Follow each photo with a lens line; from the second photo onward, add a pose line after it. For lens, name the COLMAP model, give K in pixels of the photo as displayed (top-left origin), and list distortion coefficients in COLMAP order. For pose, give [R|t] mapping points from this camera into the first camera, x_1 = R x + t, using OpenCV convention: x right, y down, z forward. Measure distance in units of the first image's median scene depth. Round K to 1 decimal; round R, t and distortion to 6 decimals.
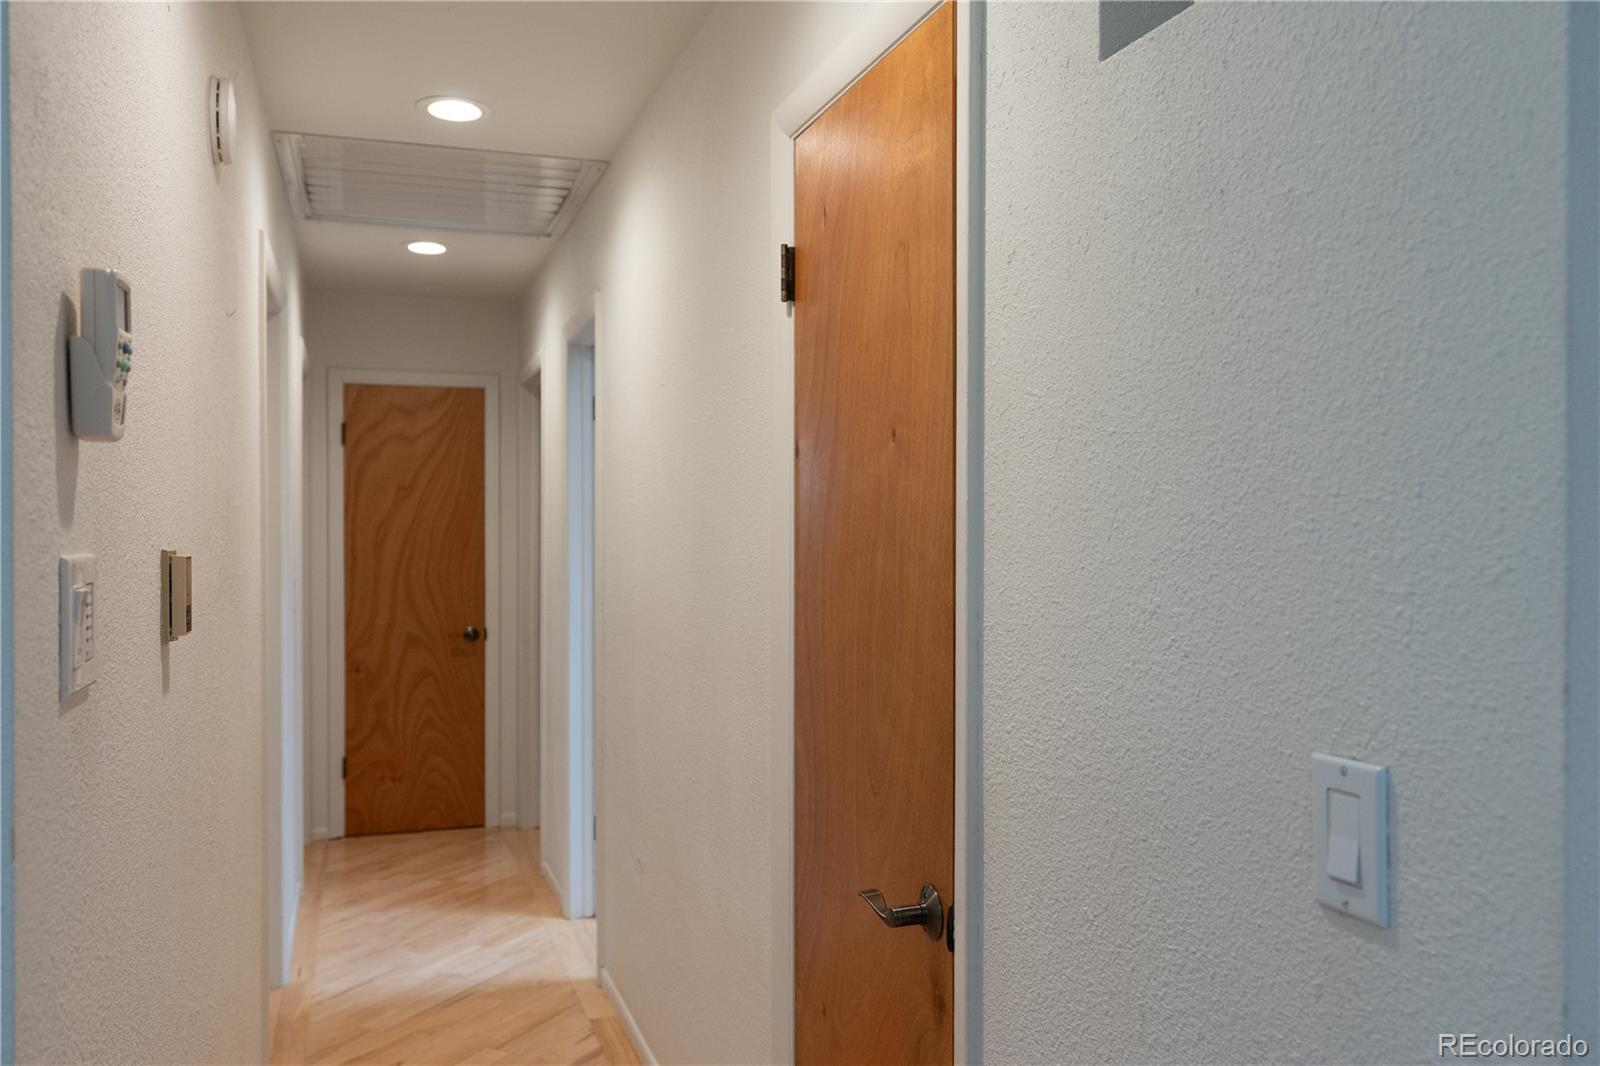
lens RADIAL K [[1271.1, 0, 801.8], [0, 1271.1, 532.8], [0, 0, 1]] dist [-0.001284, 0.000428]
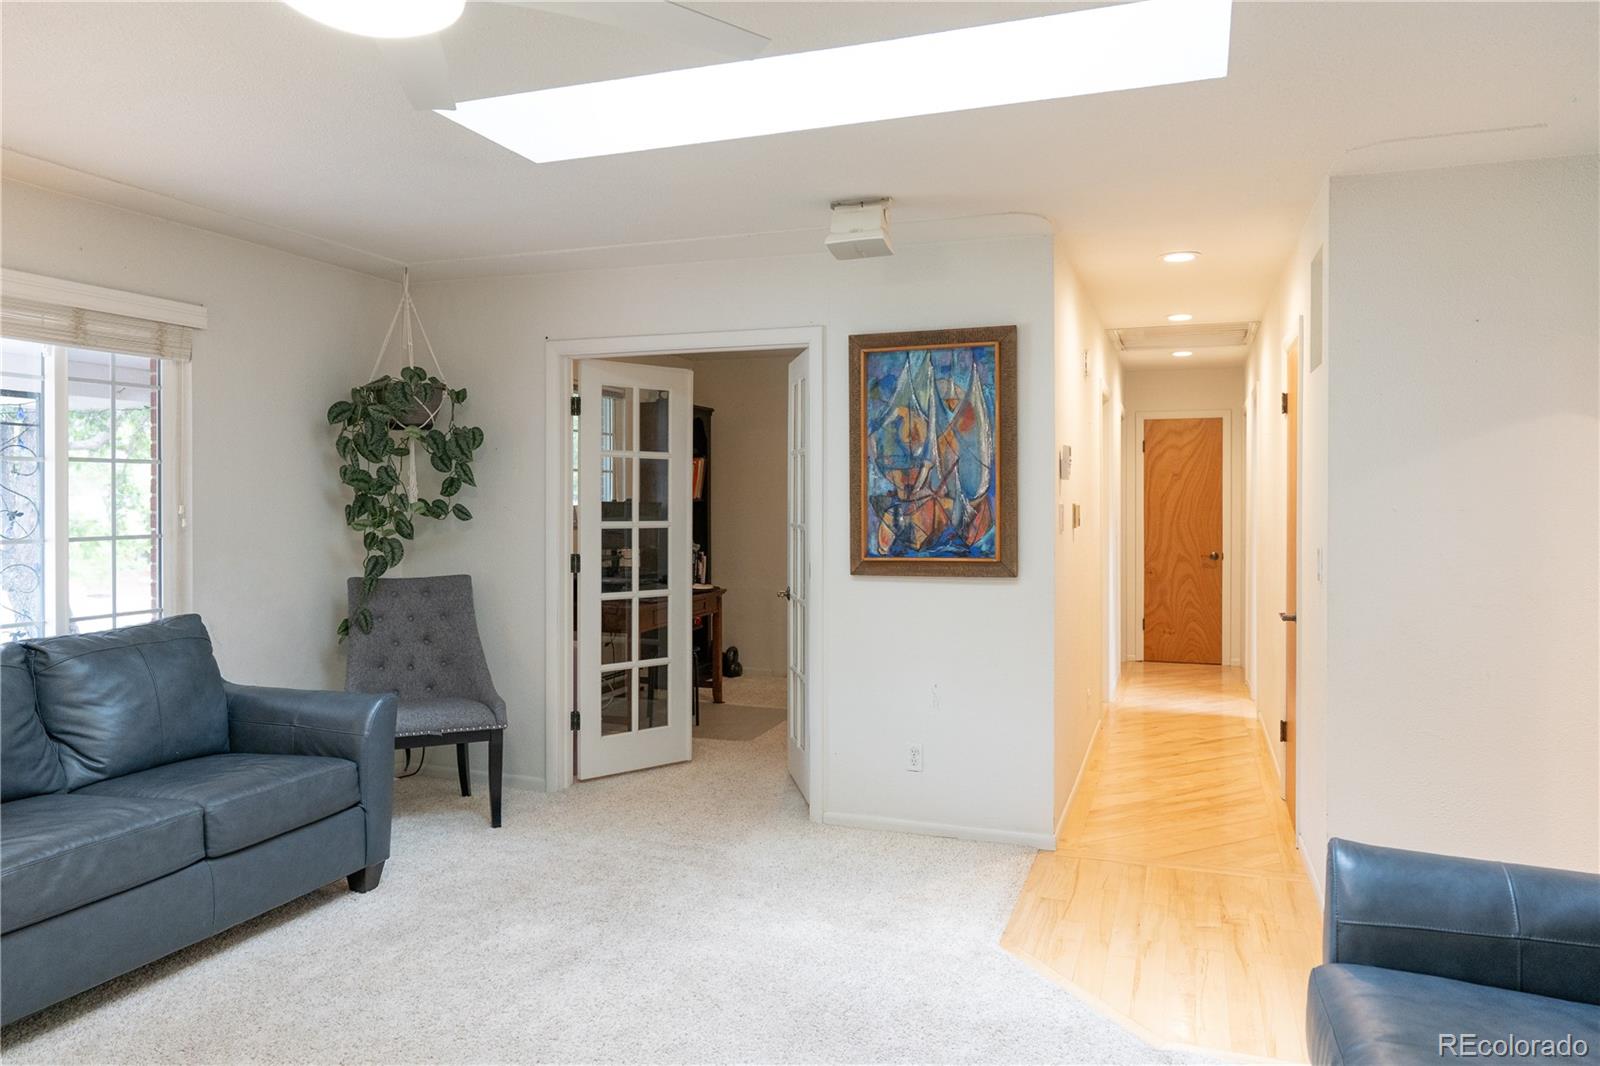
lens RADIAL K [[1065.3, 0, 802.1], [0, 1065.3, 522.7], [0, 0, 1]] dist [0.007351, 0.001716]
pose [[0.777887, 0.013166, -0.628267, 0.233979], [0.000519, 0.999767, 0.021593, 0.000601], [0.628405, -0.017123, 0.777698, -0.535666]]
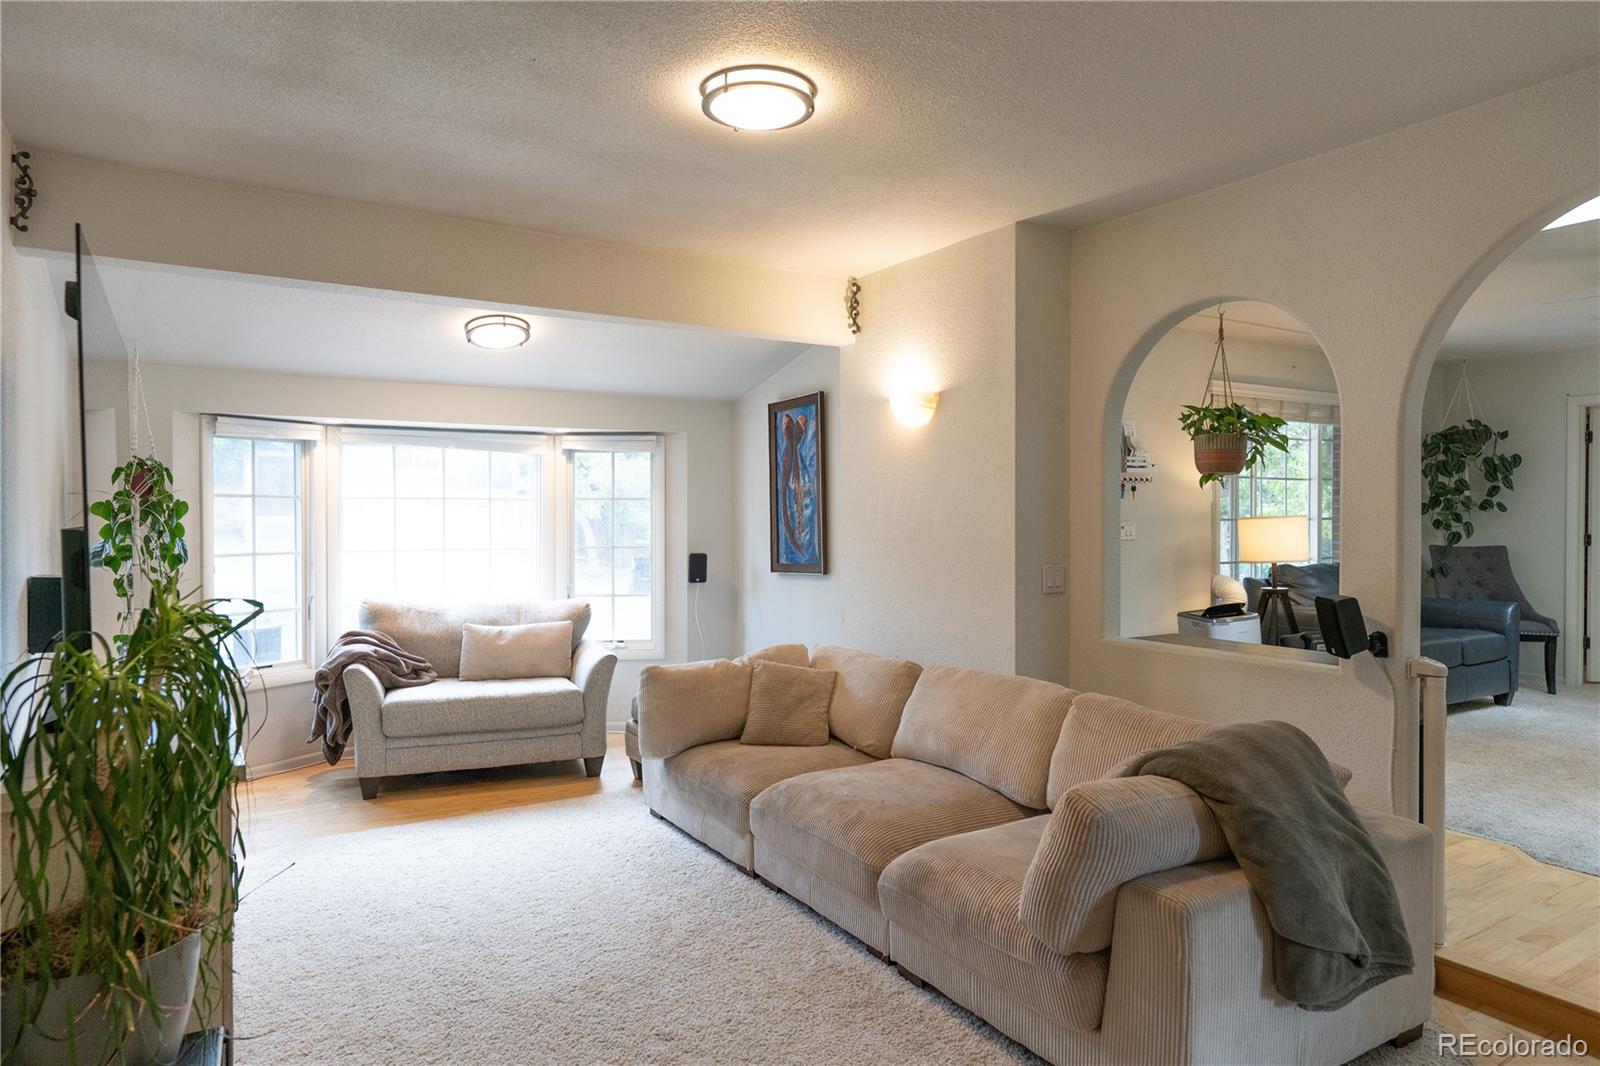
lens RADIAL K [[985.0, 0, 798.7], [0, 985.0, 526.7], [0, 0, 1]] dist [-0.000254, -0.000338]
pose [[0.220363, 0.017868, -0.975254, 0.590249], [0.004001, 0.999807, 0.019222, 0.009353], [0.975410, -0.008138, 0.220249, -1.348967]]
